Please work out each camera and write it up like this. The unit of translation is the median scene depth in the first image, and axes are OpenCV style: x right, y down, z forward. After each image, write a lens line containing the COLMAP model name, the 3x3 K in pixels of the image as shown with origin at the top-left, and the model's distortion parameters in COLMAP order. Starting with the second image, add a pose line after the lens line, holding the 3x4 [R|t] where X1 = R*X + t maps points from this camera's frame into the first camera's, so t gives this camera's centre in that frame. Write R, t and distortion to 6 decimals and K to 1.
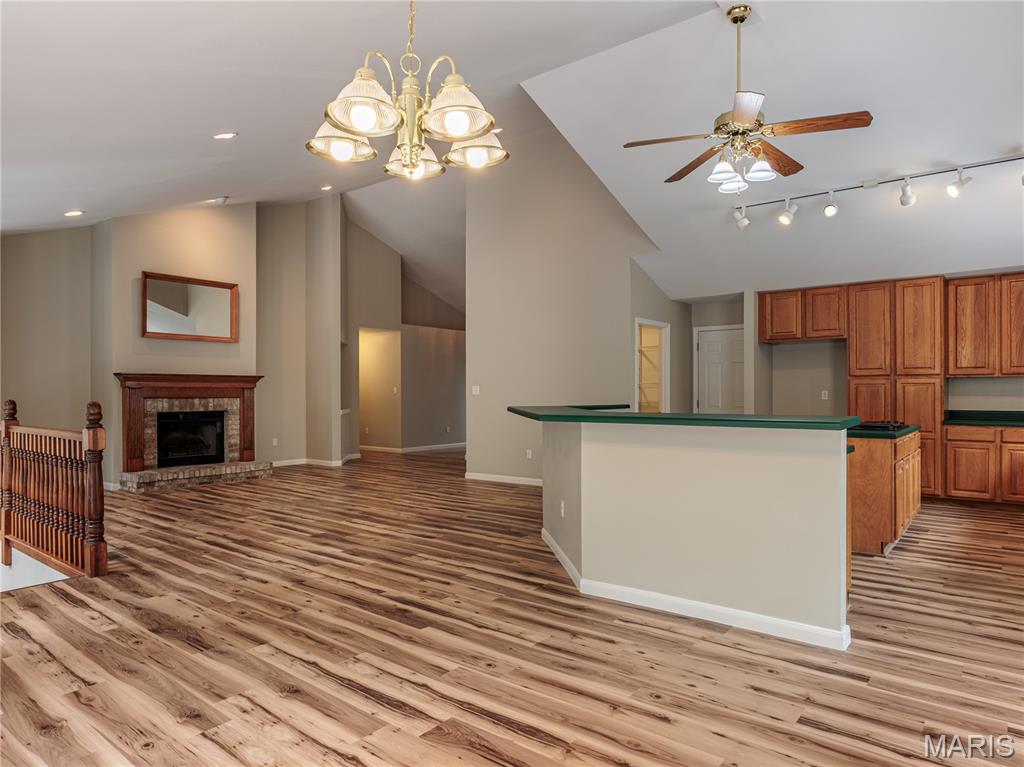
lens RADIAL K [[614.7, 0, 544.8], [0, 614.7, 391.6], [0, 0, 1]] dist [0.009531, -0.010304]
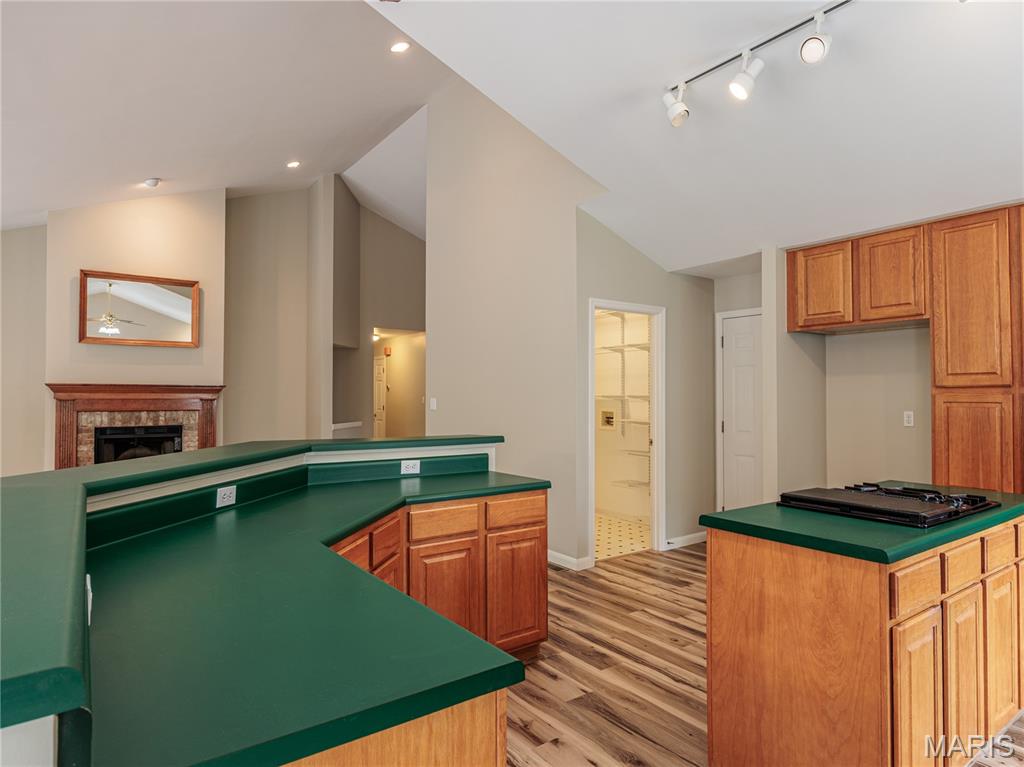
lens RADIAL K [[614.7, 0, 562.2], [0, 614.7, 385.9], [0, 0, 1]] dist [0.009531, -0.010304]
pose [[0.968373, -0.001778, -0.249500, 0.249029], [-0.001960, 0.999890, -0.014732, -0.014305], [0.249499, 0.014755, 0.968263, 0.307868]]
